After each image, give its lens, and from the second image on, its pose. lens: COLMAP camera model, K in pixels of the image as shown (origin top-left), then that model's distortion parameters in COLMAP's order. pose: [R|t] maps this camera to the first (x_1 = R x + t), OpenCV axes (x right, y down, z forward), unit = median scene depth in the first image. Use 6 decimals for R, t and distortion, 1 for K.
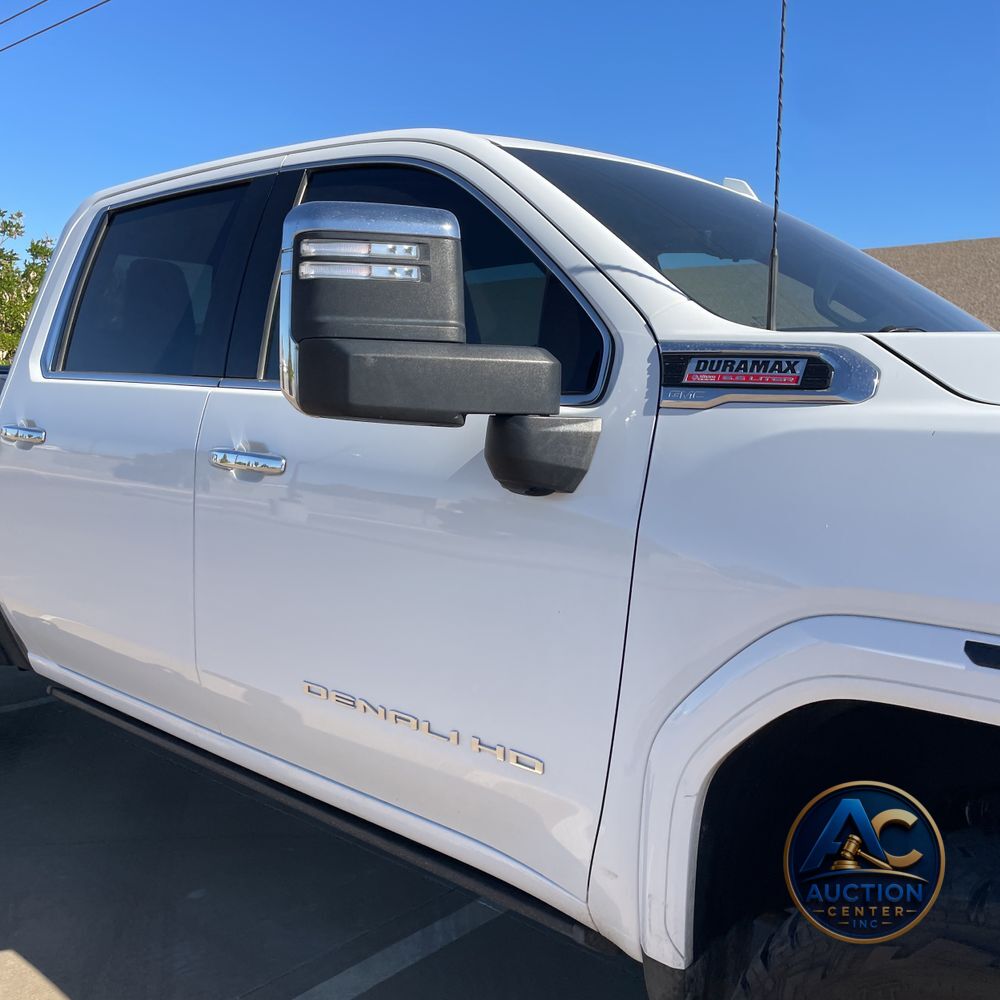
lens RADIAL K [[1008.5, 0, 515.7], [0, 1008.5, 512.4], [0, 0, 1]] dist [0.101341, -0.143687]
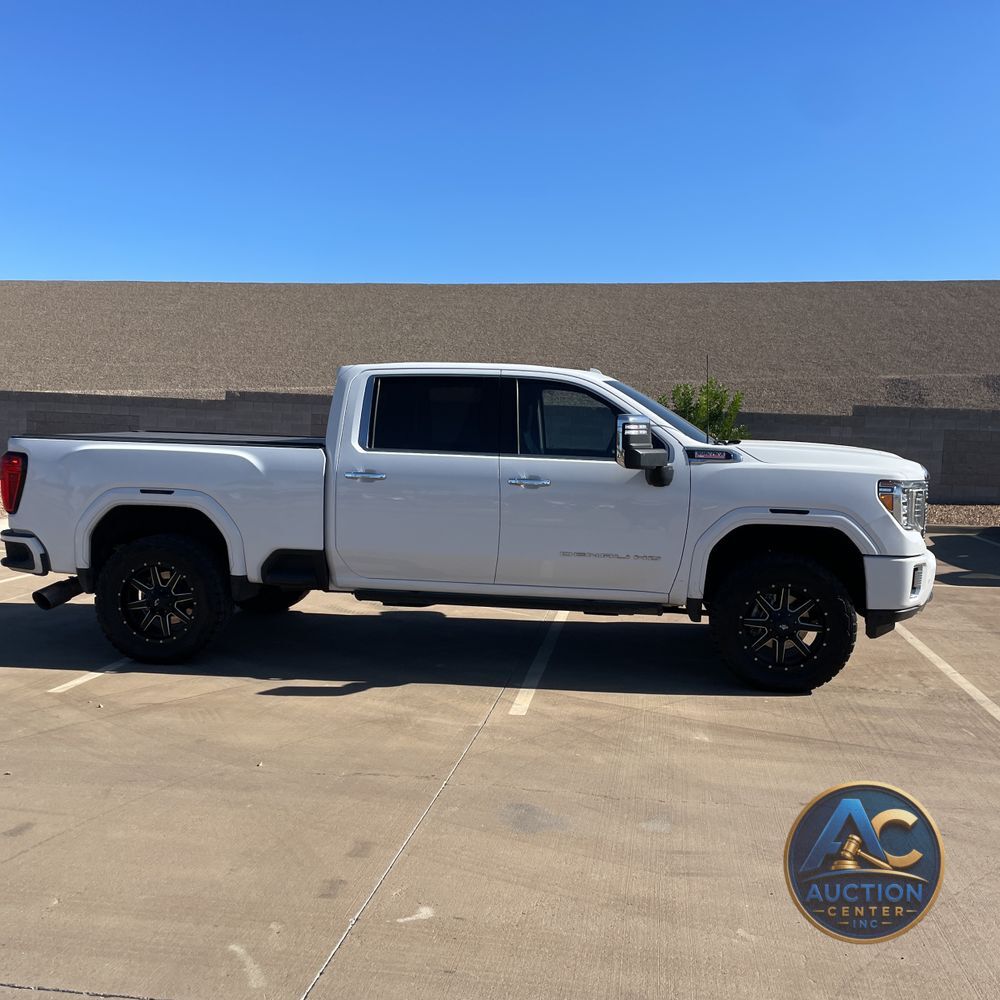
lens RADIAL K [[1008.5, 0, 515.7], [0, 1008.5, 512.4], [0, 0, 1]] dist [0.101341, -0.143687]
pose [[0.832336, -0.056743, 0.551359, -2.708317], [0.063495, 0.997959, 0.006852, 0.021192], [-0.550622, 0.029305, 0.834240, -2.014413]]
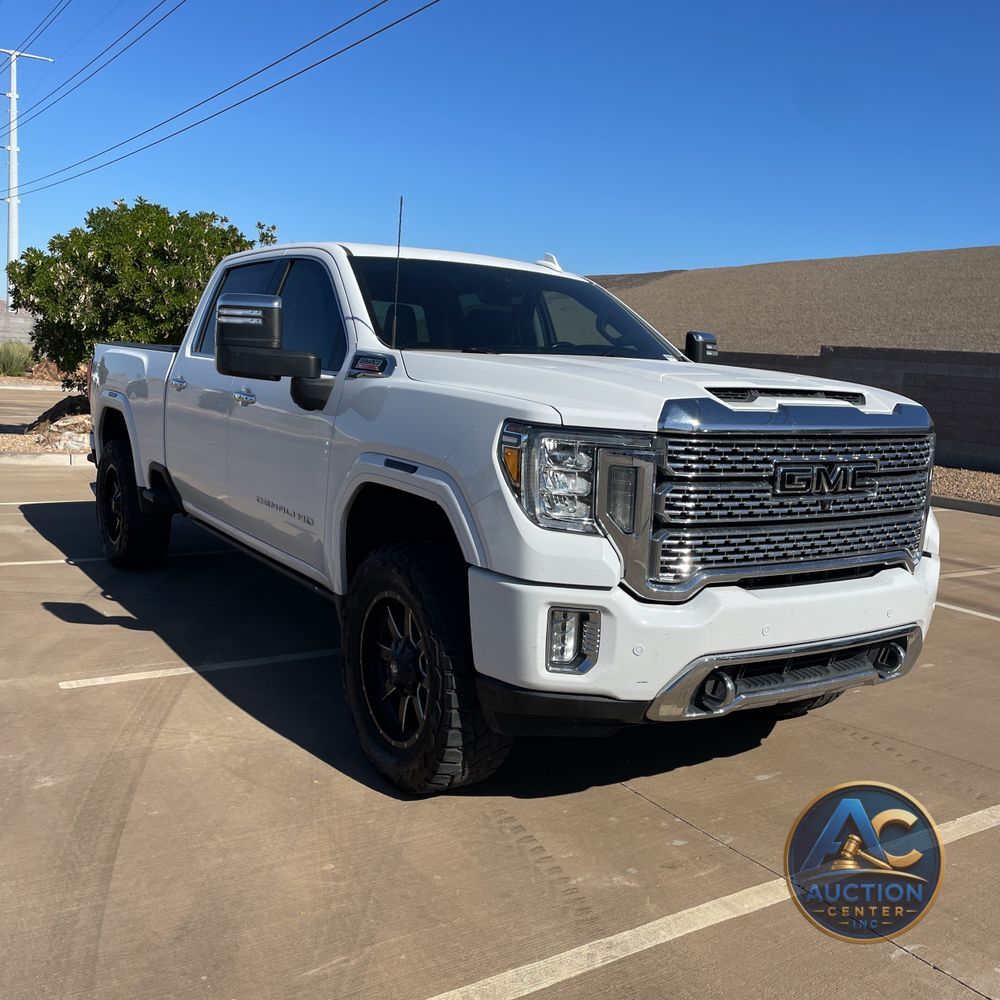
lens RADIAL K [[1008.5, 0, 515.7], [0, 1008.5, 512.4], [0, 0, 1]] dist [0.101341, -0.143687]
pose [[0.965161, 0.068519, -0.252527, 1.210925], [-0.063796, 0.997602, 0.026855, 0.140466], [0.253762, -0.009809, 0.967217, -1.348016]]
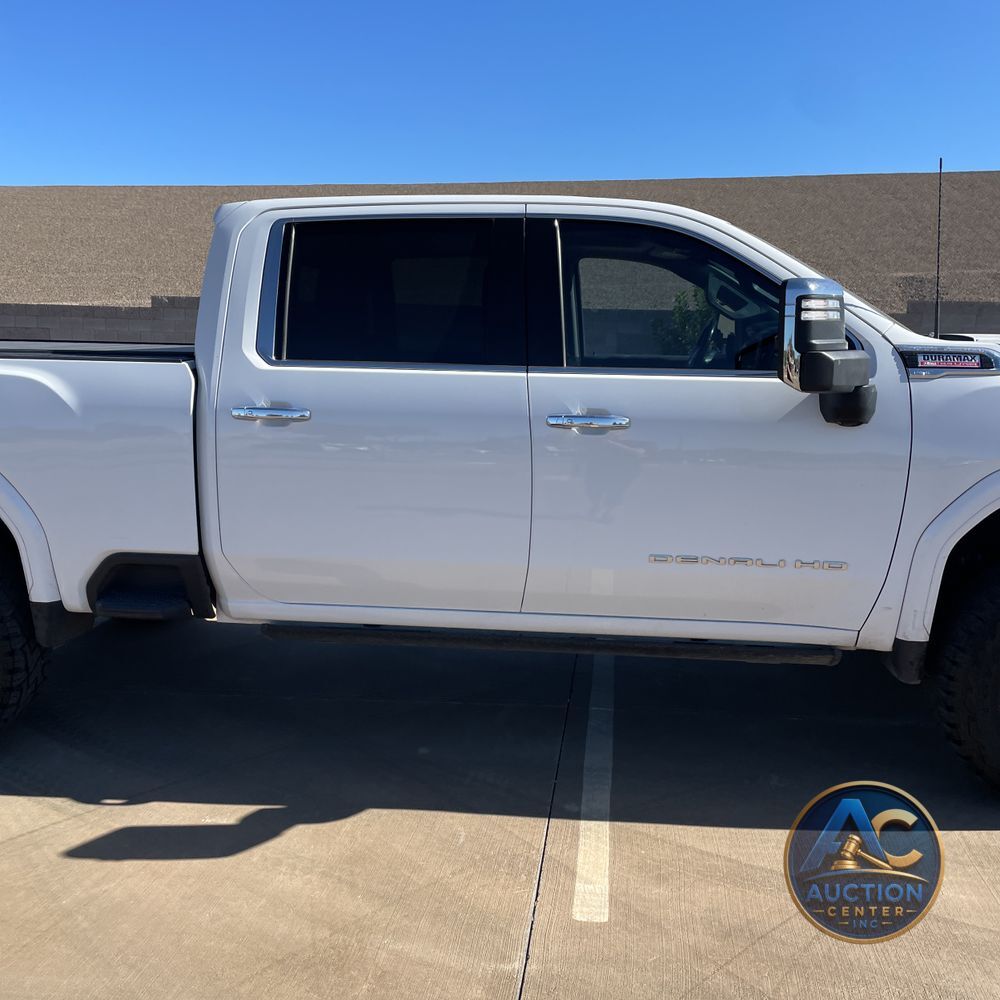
lens RADIAL K [[1008.5, 0, 515.7], [0, 1008.5, 512.4], [0, 0, 1]] dist [0.101341, -0.143687]
pose [[0.816374, -0.120252, 0.564865, -1.724818], [0.081859, 0.992301, 0.092941, -0.091690], [-0.571692, -0.029635, 0.819933, -0.259143]]
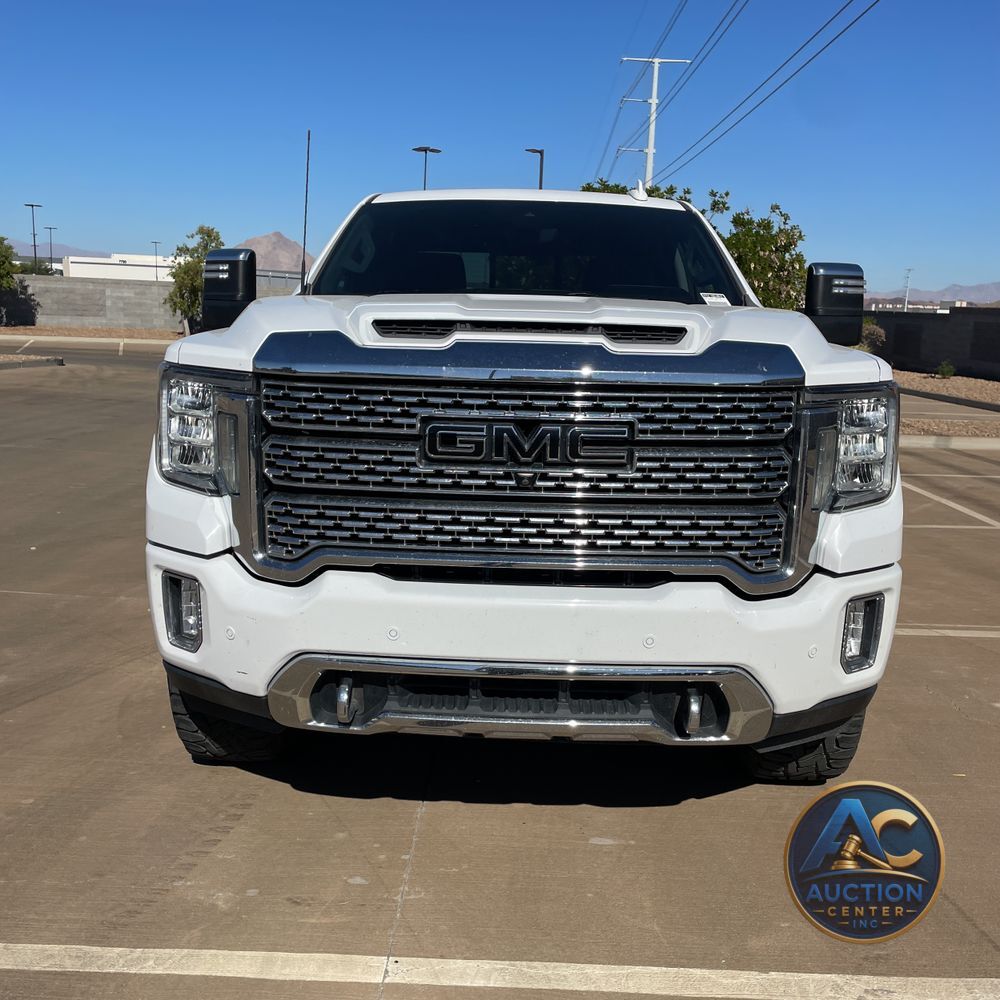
lens RADIAL K [[1008.5, 0, 515.7], [0, 1008.5, 512.4], [0, 0, 1]] dist [0.101341, -0.143687]
pose [[0.642037, 0.140492, -0.753691, 2.506262], [-0.103592, 0.989948, 0.096286, 0.040235], [0.759643, 0.016258, 0.650137, -0.095971]]
